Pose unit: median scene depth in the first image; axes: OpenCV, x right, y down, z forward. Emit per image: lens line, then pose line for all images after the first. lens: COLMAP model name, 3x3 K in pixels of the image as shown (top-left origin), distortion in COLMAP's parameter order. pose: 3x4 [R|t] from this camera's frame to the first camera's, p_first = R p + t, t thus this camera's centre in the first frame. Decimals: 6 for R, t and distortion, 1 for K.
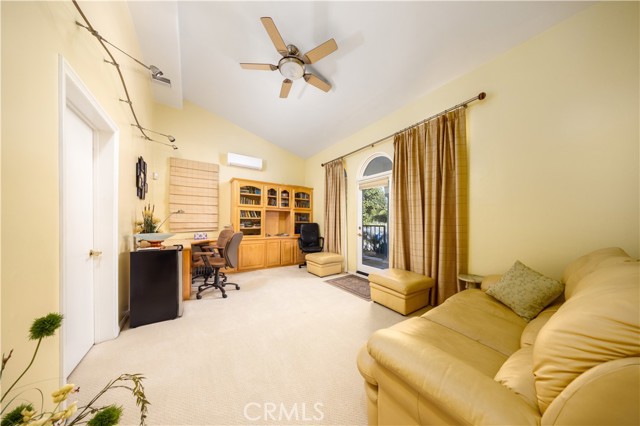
lens RADIAL K [[191.4, 0, 330.0], [0, 191.4, 221.9], [0, 0, 1]] dist [-0.000225, -0.000021]
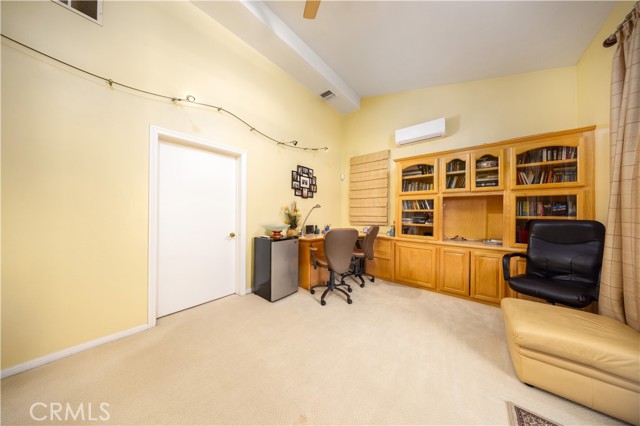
lens RADIAL K [[189.4, 0, 320.0], [0, 189.4, 213.0], [0, 0, 1]] dist [0.000003, -0.000025]
pose [[0.234172, -0.006765, -0.972172, 0.164769], [-0.006254, 0.999945, -0.008464, -0.002954], [0.972175, 0.008062, 0.234116, 0.478187]]
